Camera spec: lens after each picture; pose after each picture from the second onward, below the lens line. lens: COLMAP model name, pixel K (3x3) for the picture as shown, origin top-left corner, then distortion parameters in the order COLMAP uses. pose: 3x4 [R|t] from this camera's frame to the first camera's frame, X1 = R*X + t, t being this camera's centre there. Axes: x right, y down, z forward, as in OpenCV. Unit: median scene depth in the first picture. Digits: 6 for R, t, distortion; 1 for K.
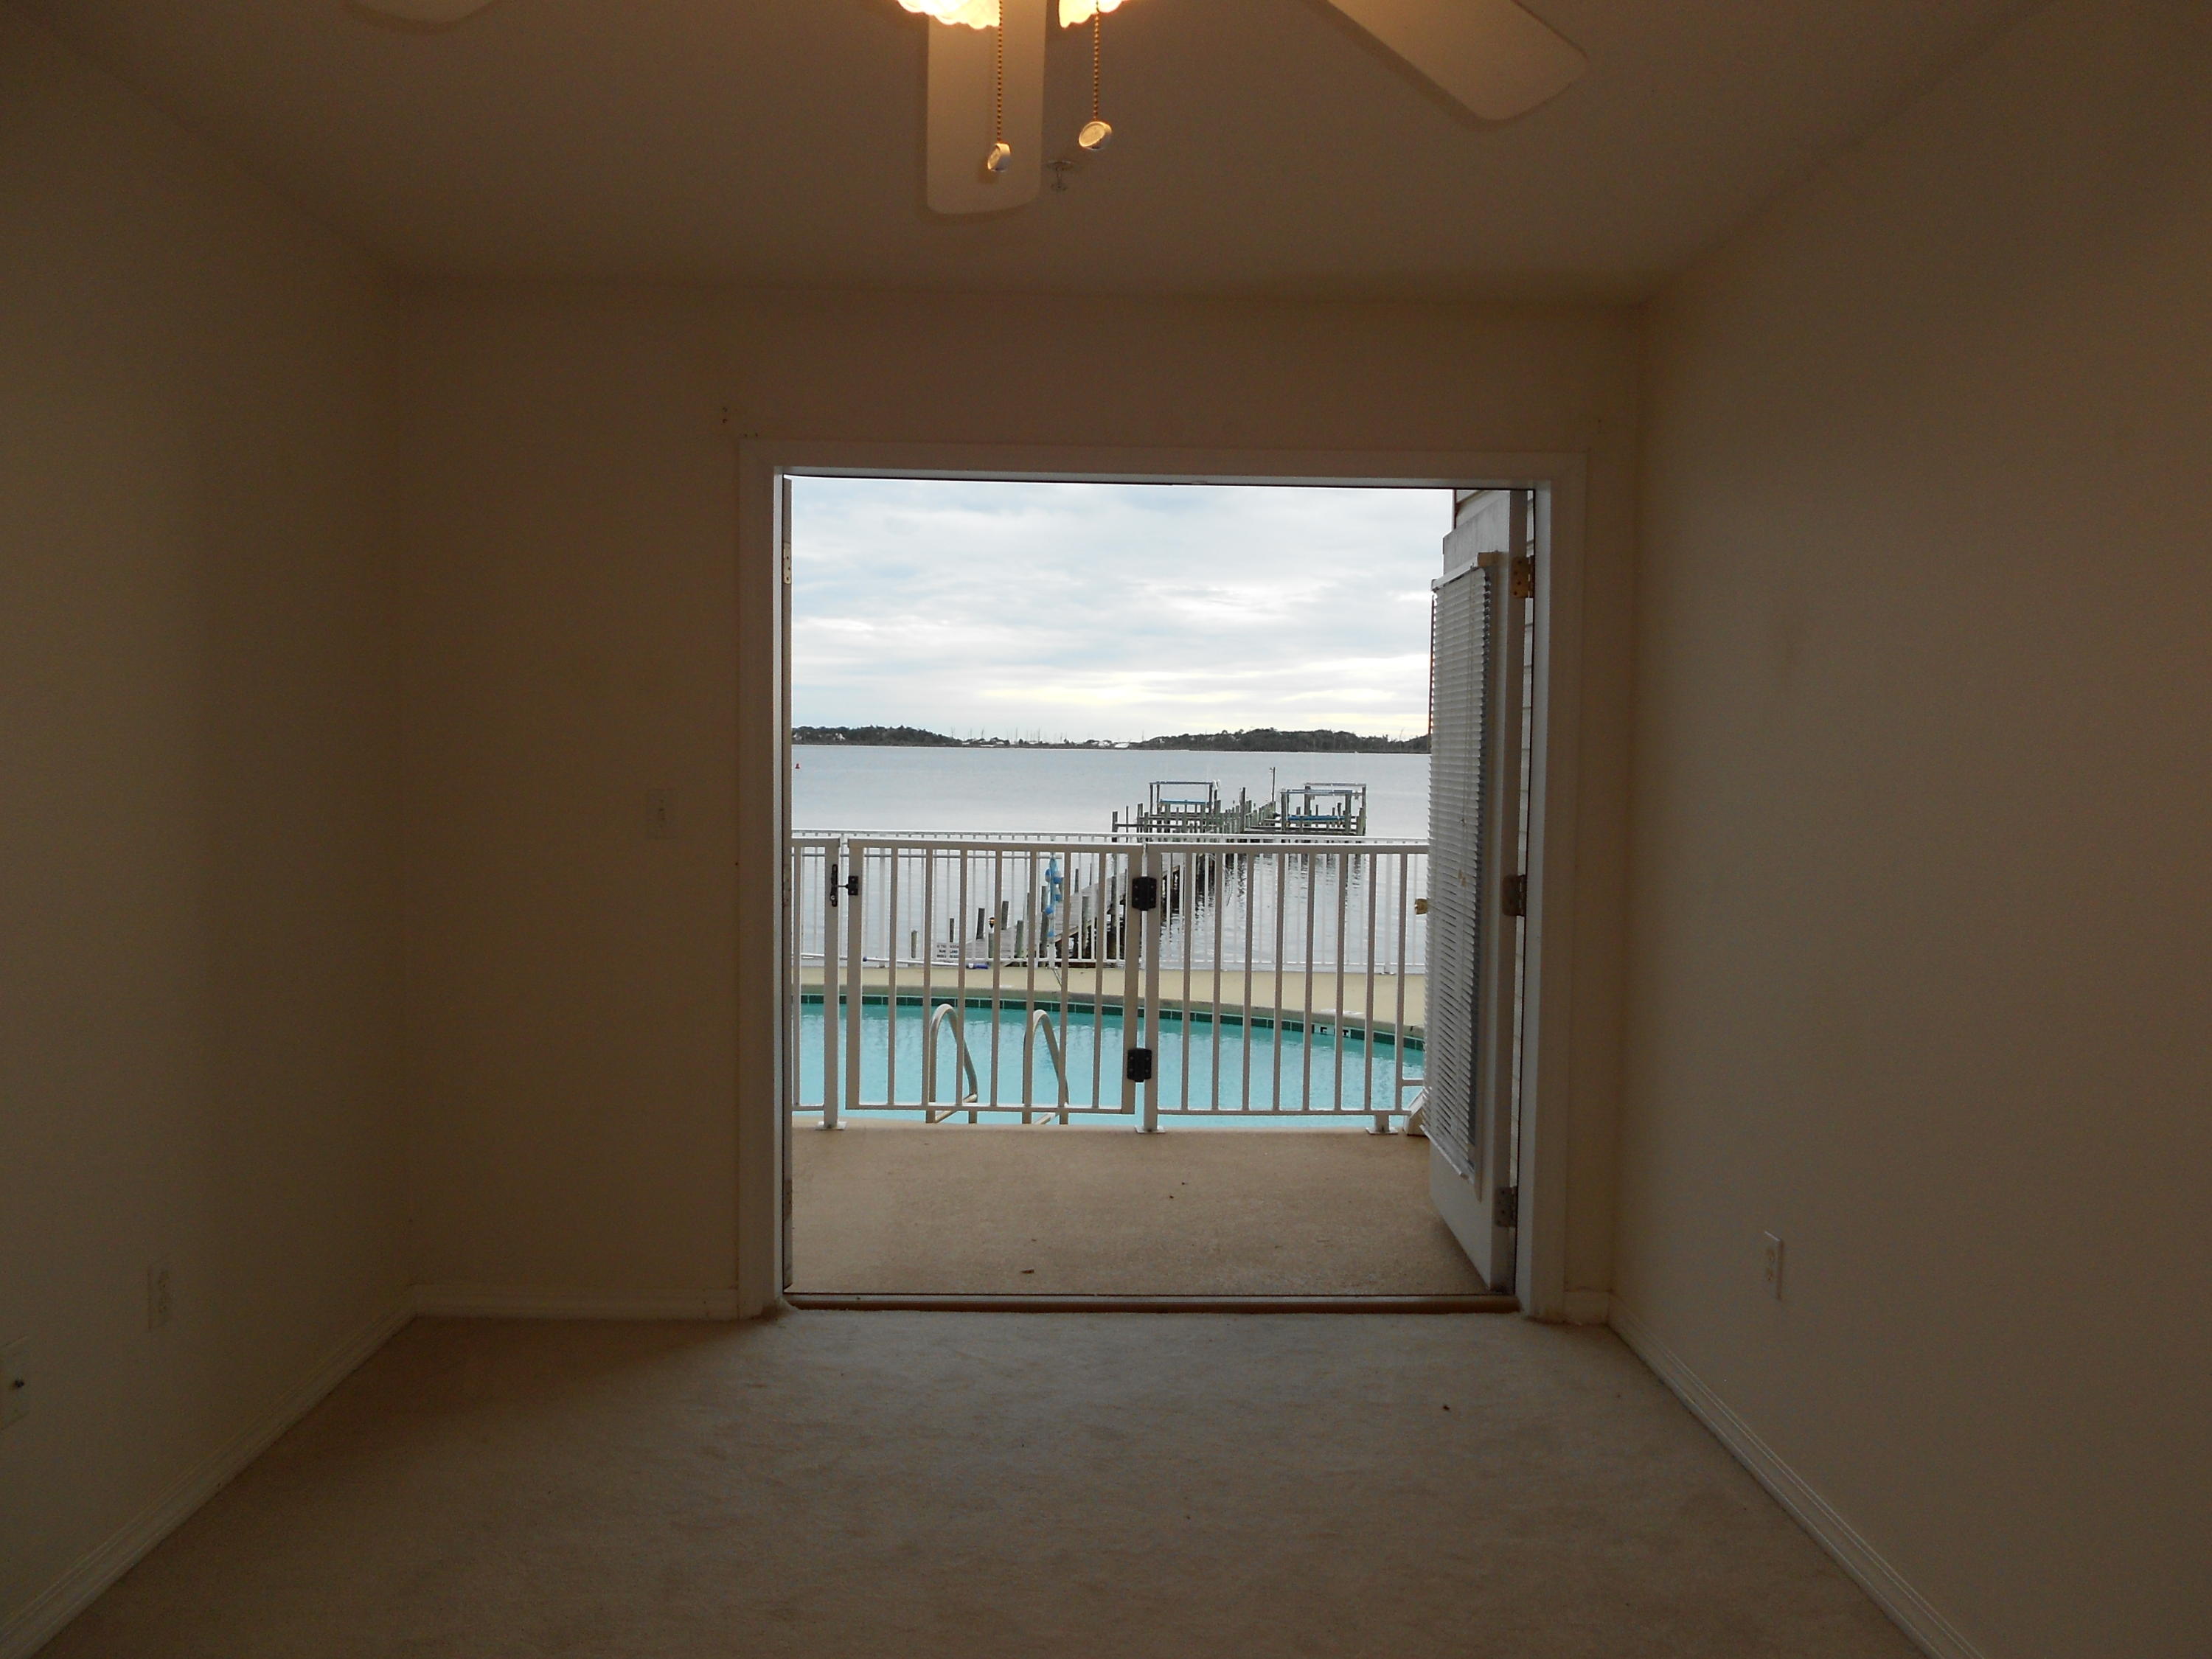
lens RADIAL K [[1690.8, 0, 1105.8], [0, 1690.8, 837.1], [0, 0, 1]] dist [0.000929, -0.005344]
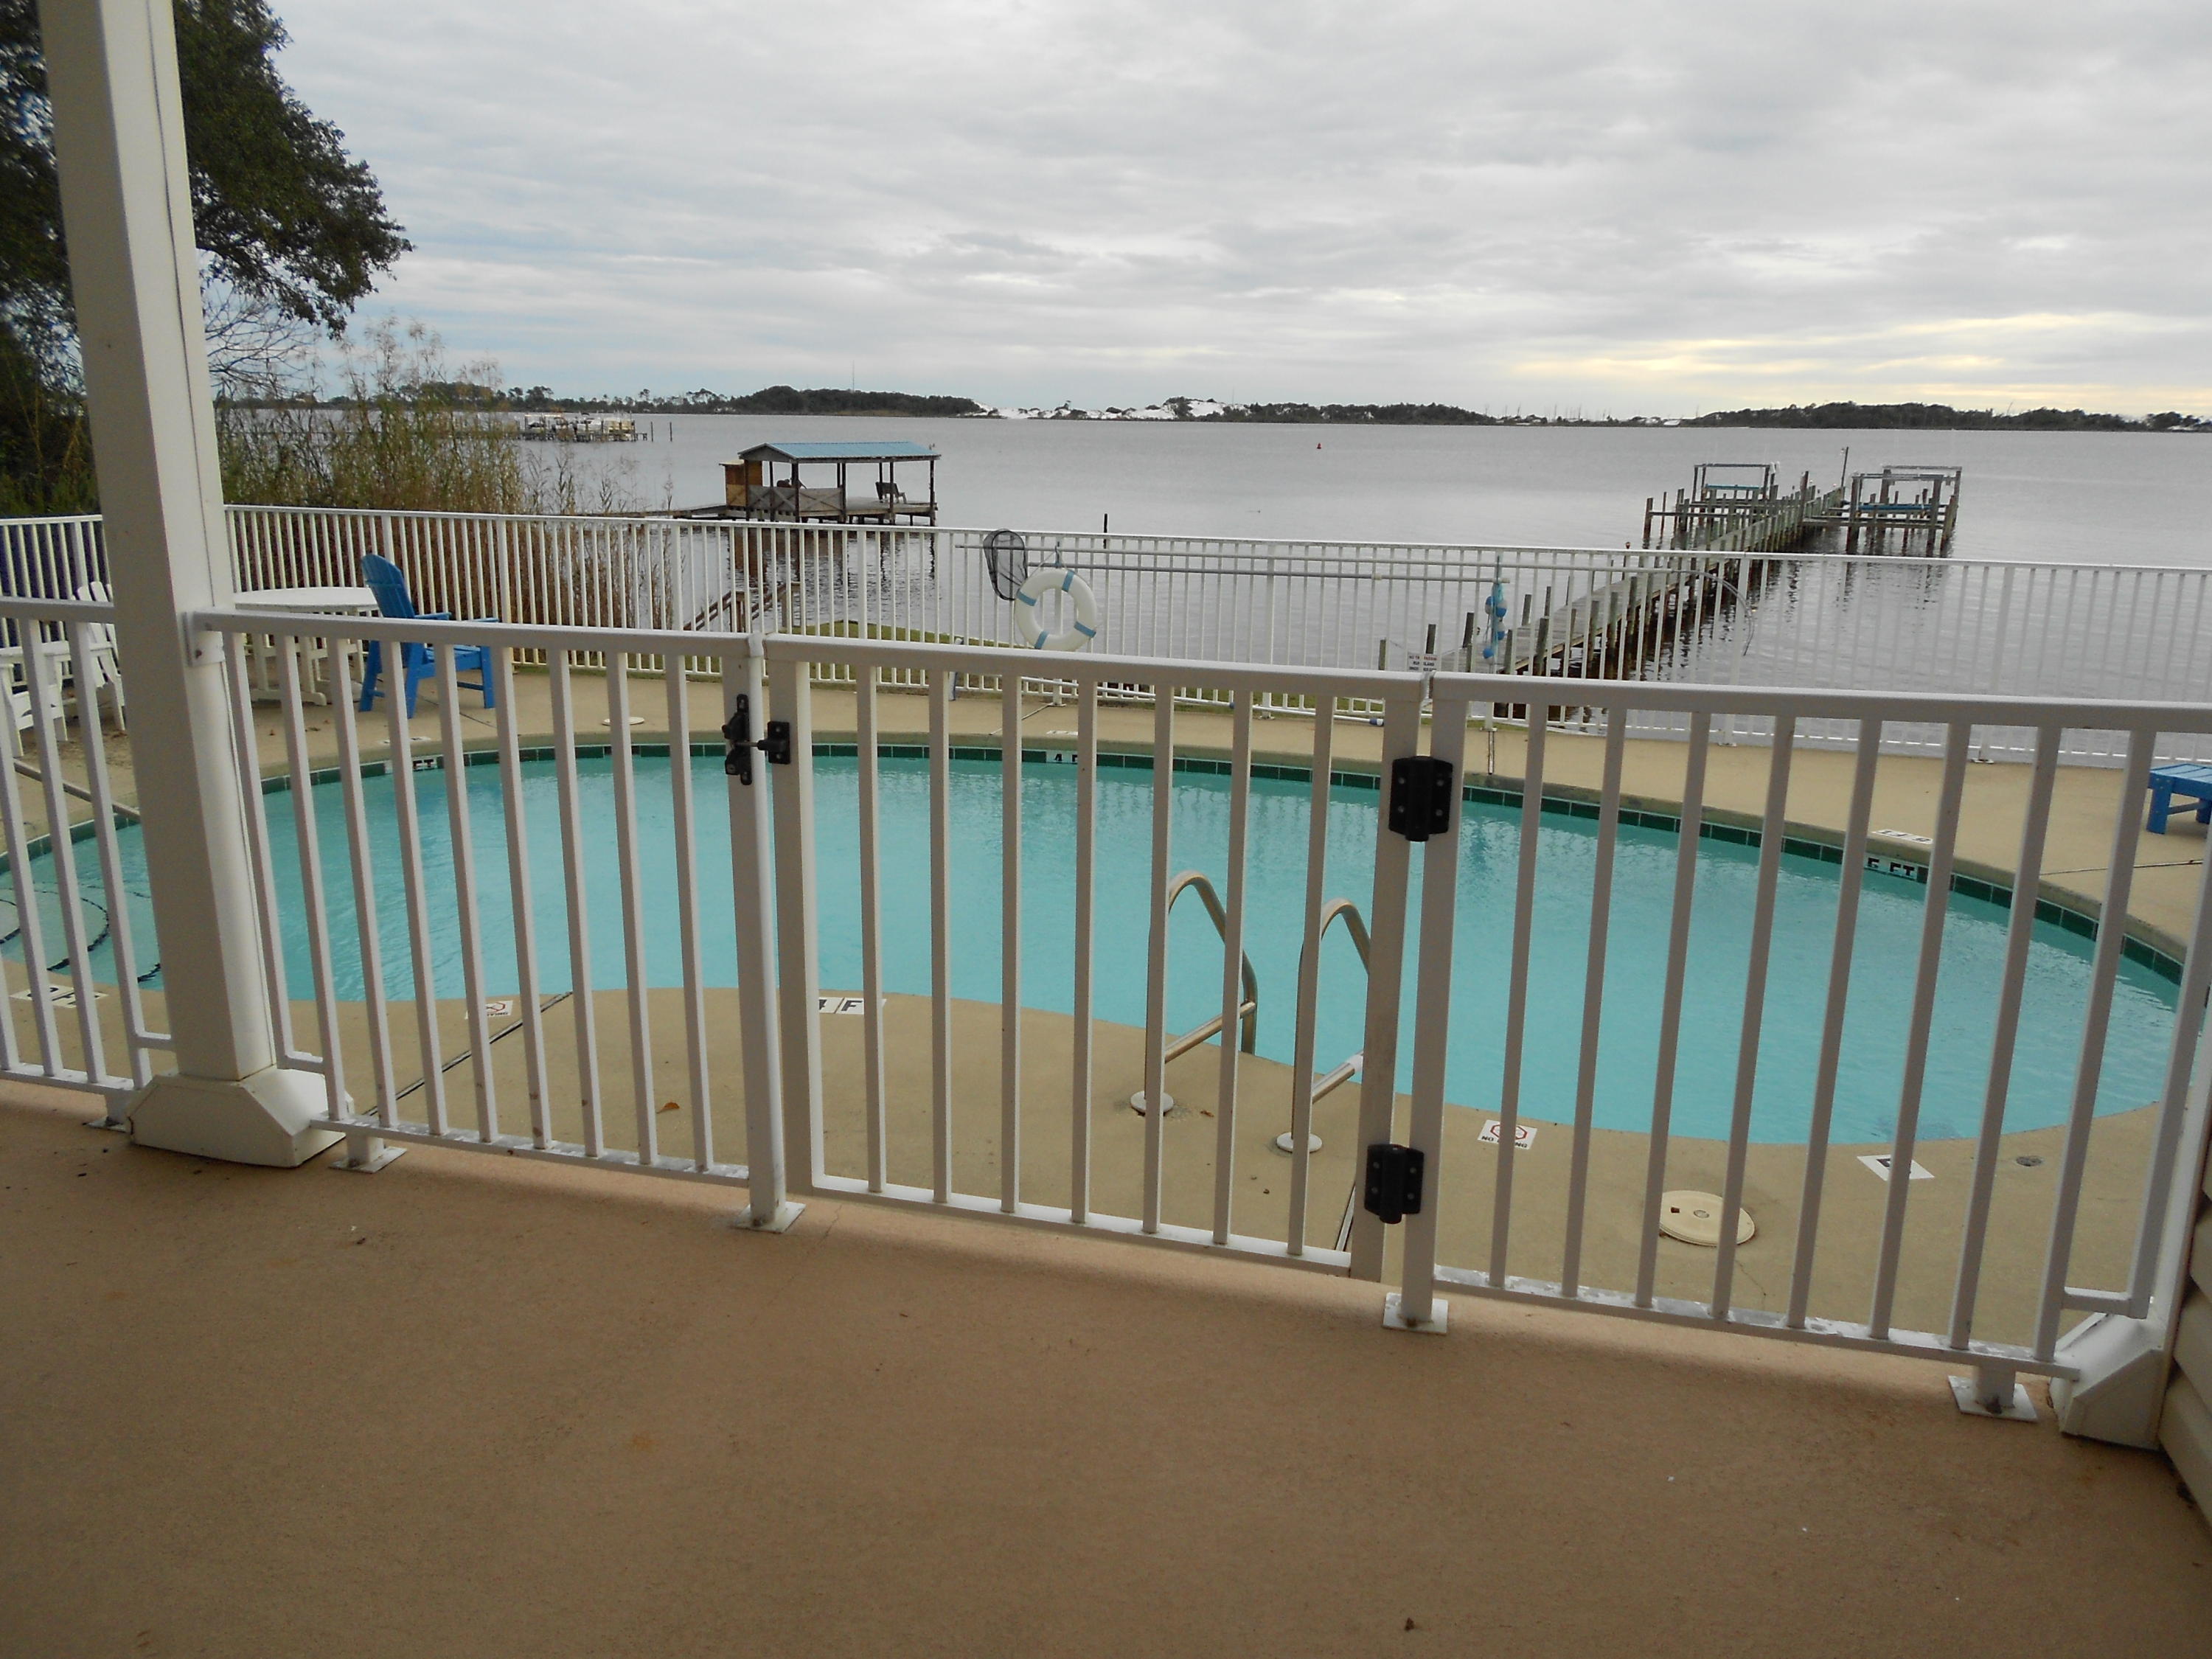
lens RADIAL K [[1688.0, 0, 1091.1], [0, 1688.0, 813.8], [0, 0, 1]] dist [-0.002040, -0.000085]
pose [[0.951001, 0.063161, -0.302669, 0.056018], [-0.010262, 0.984821, 0.173269, -0.025933], [0.309019, -0.161673, 0.937214, 0.453868]]
